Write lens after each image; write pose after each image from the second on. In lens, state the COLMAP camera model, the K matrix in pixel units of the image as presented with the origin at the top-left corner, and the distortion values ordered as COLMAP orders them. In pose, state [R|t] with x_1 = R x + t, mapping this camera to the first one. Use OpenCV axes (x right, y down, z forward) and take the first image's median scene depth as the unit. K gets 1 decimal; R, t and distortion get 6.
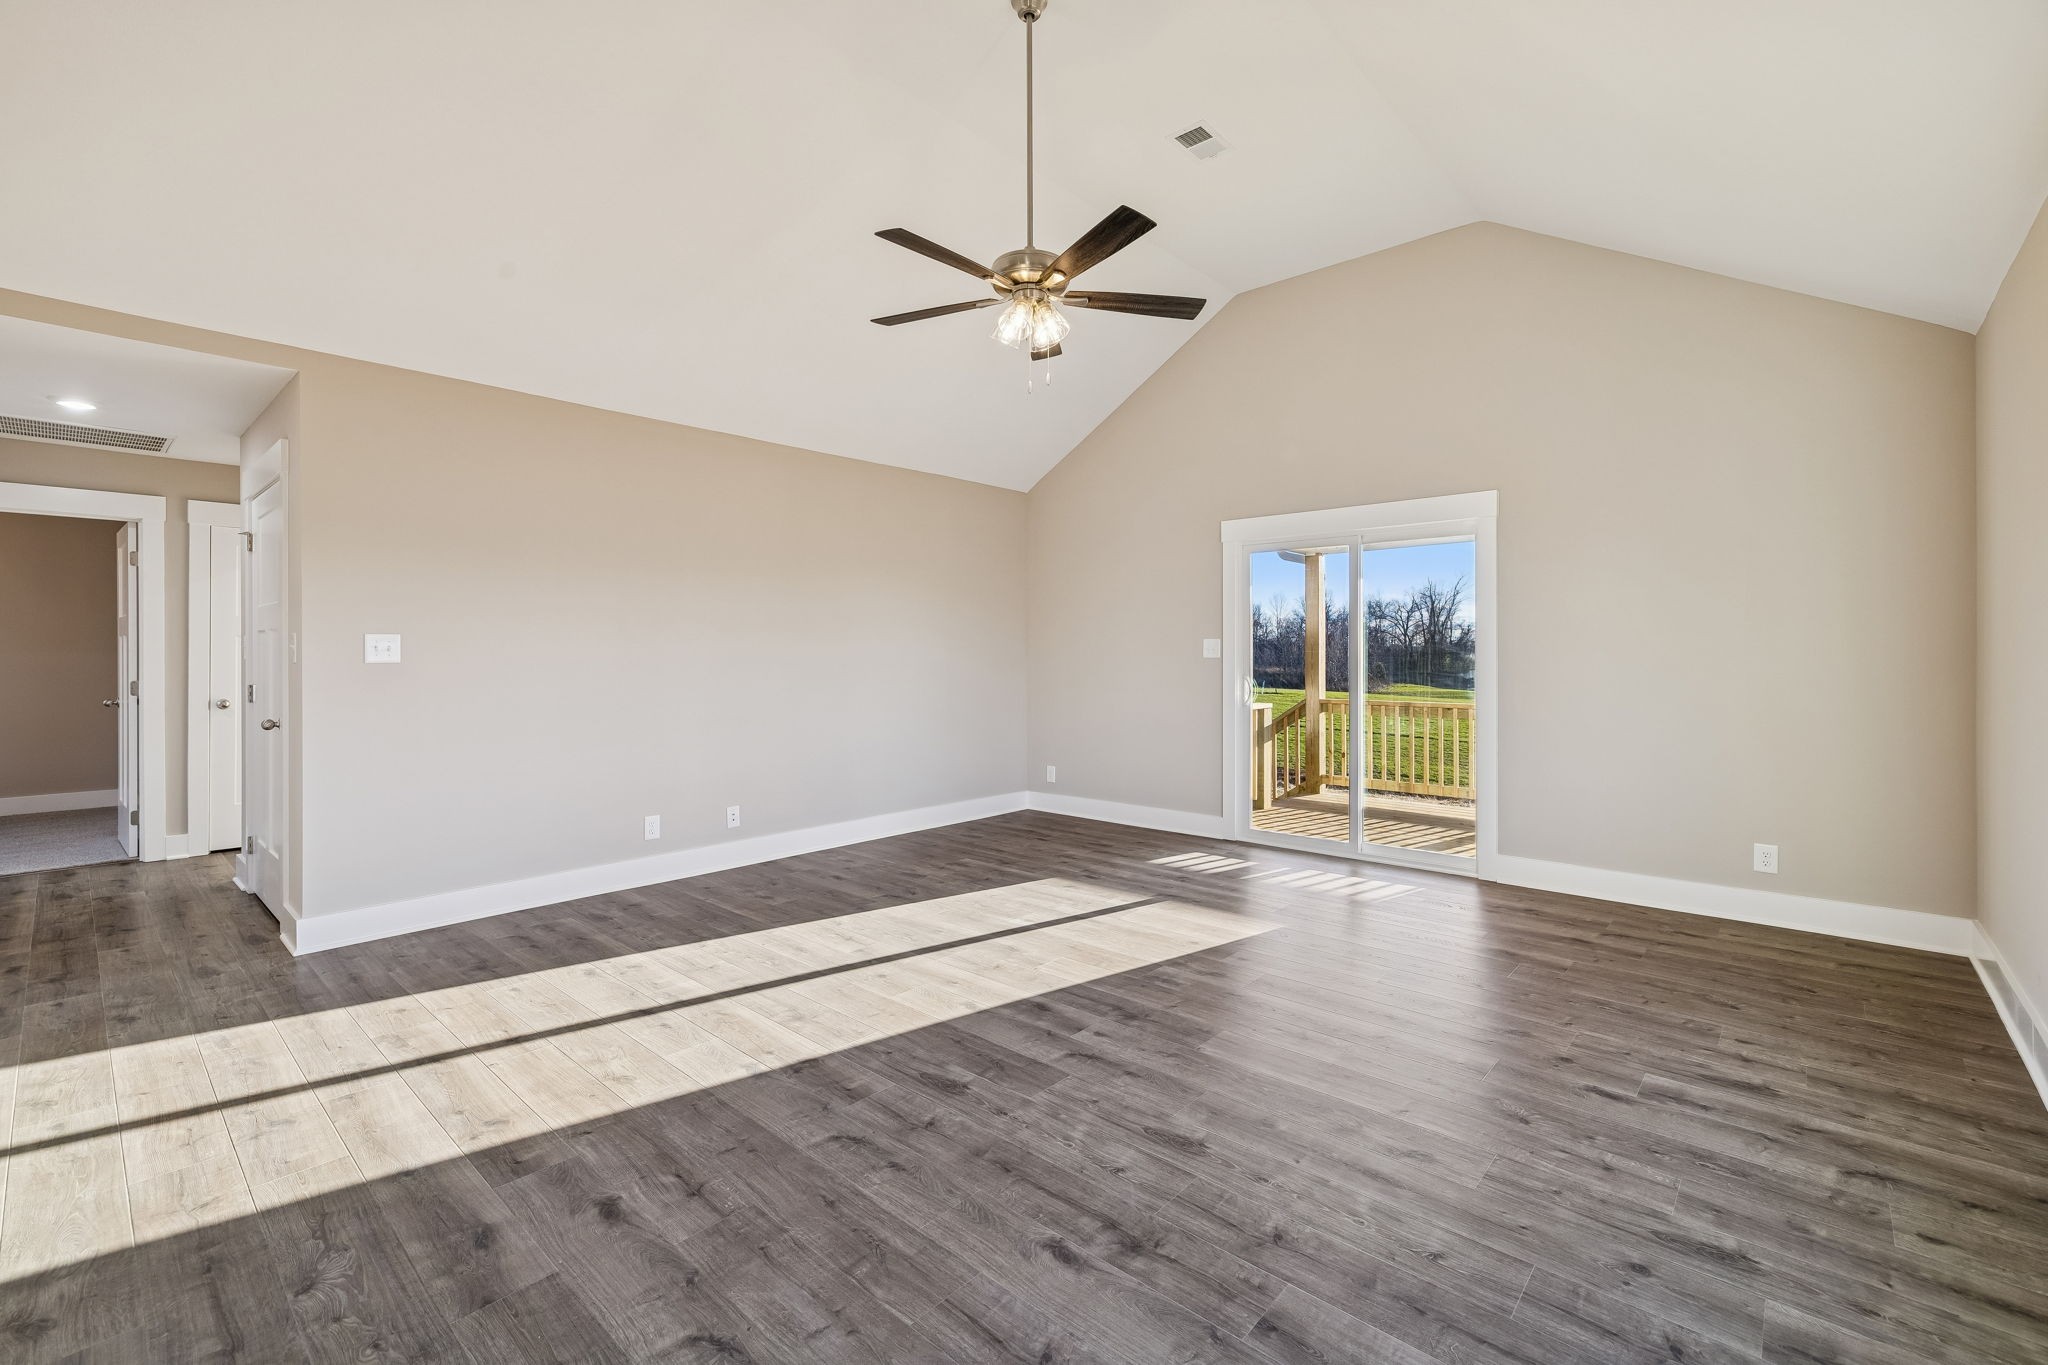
lens RADIAL K [[867.0, 0, 1024.1], [0, 867.0, 671.3], [0, 0, 1]] dist [0.003971, 0.000242]
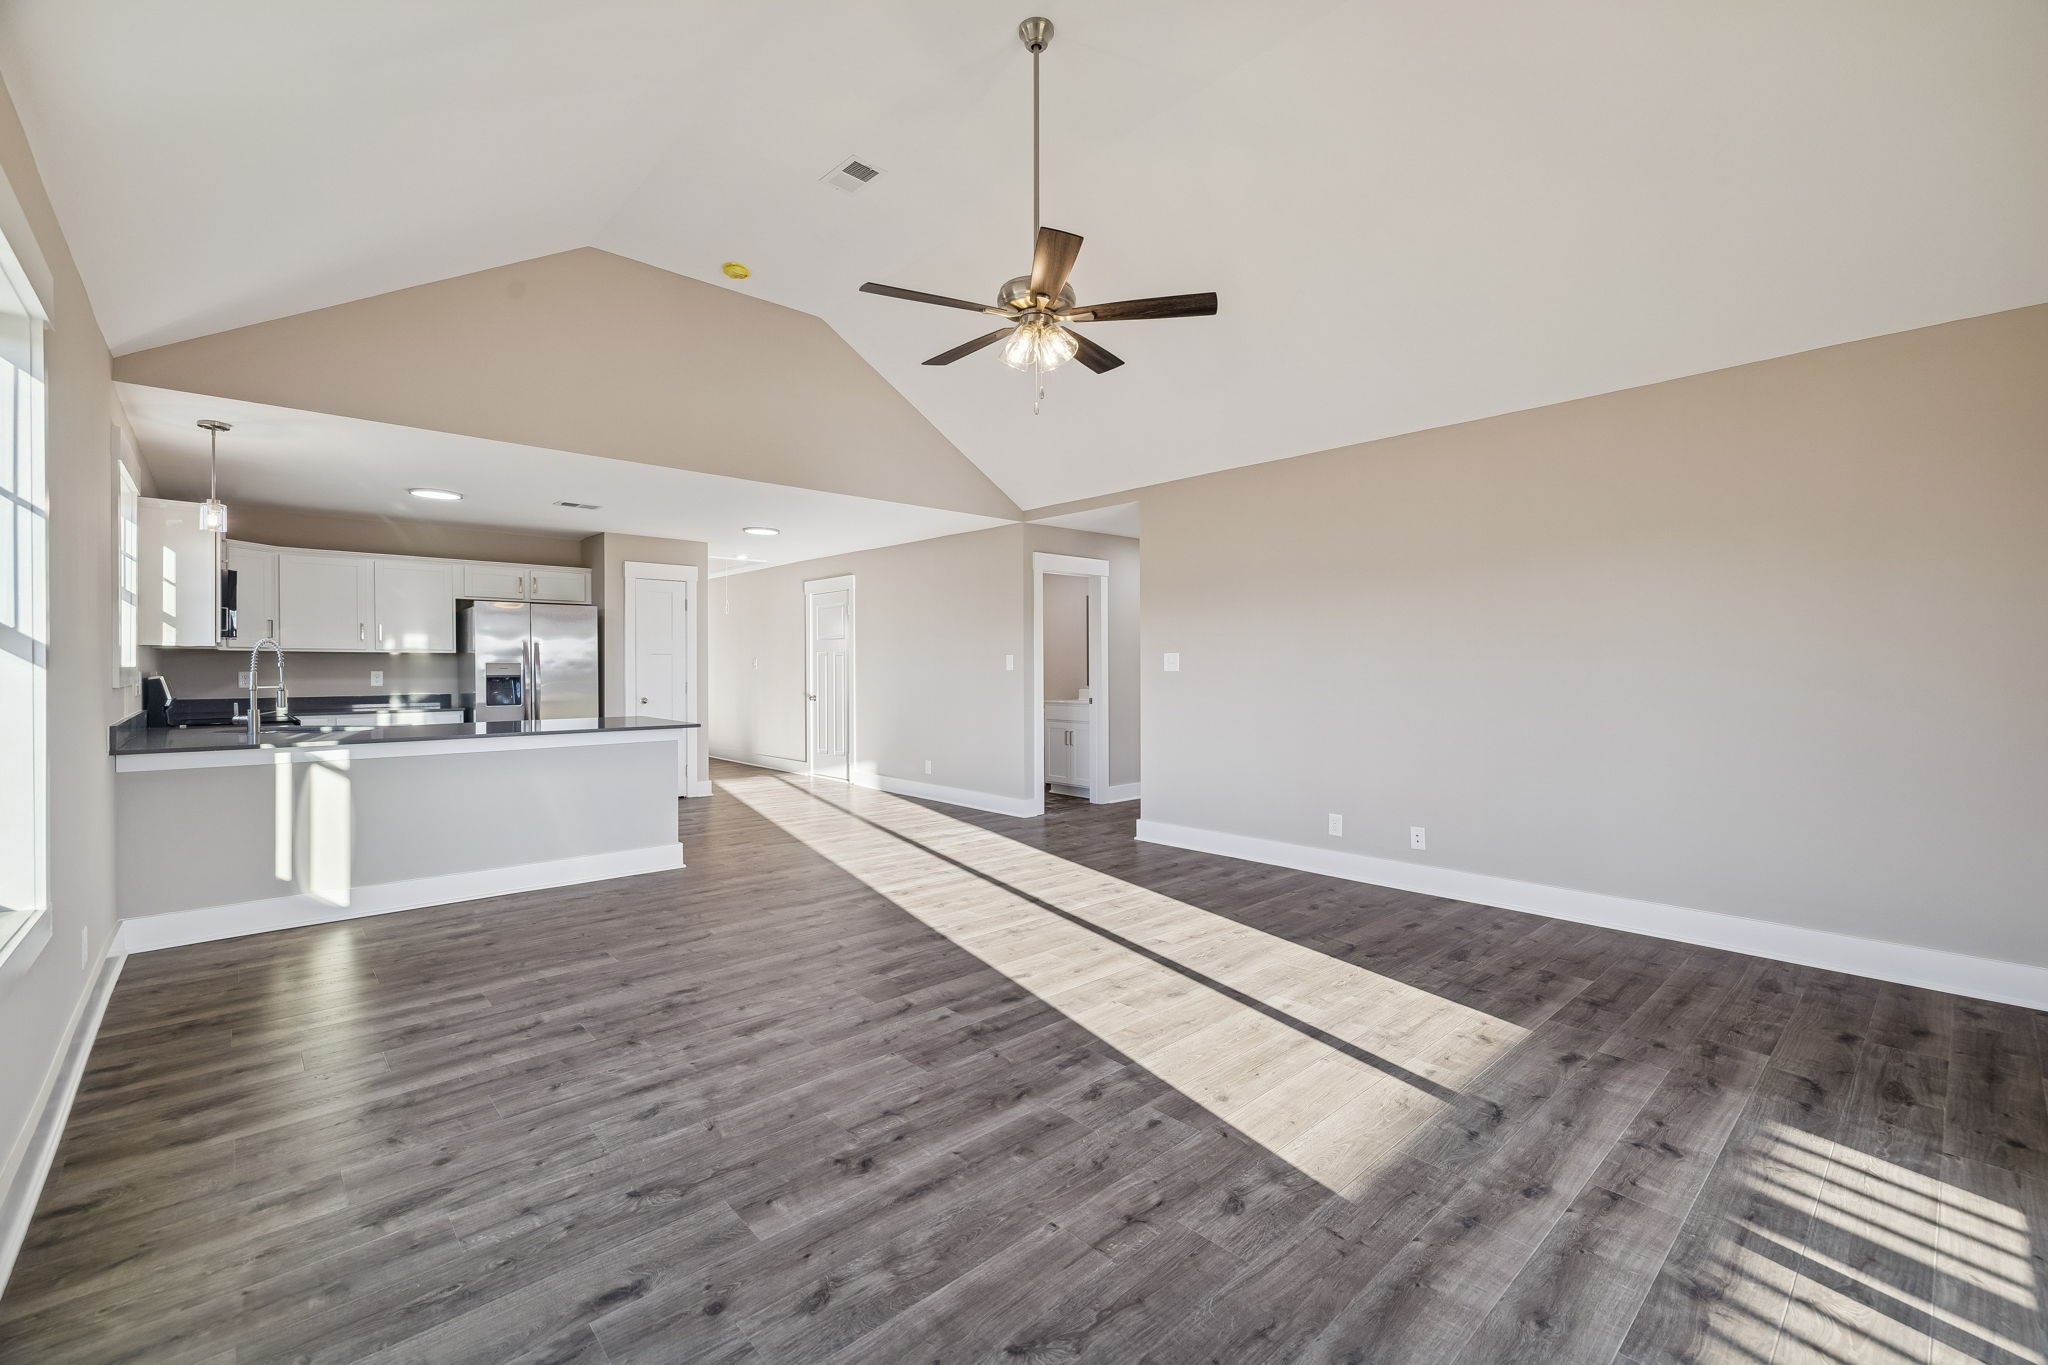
lens RADIAL K [[861.6, 0, 1028.8], [0, 861.6, 658.4], [0, 0, 1]] dist [0.002608, 0.000208]
pose [[-0.086155, -0.007968, -0.996250, 1.206974], [-0.017157, 0.999832, -0.006513, -0.026489], [0.996134, 0.016531, -0.086277, 1.245135]]
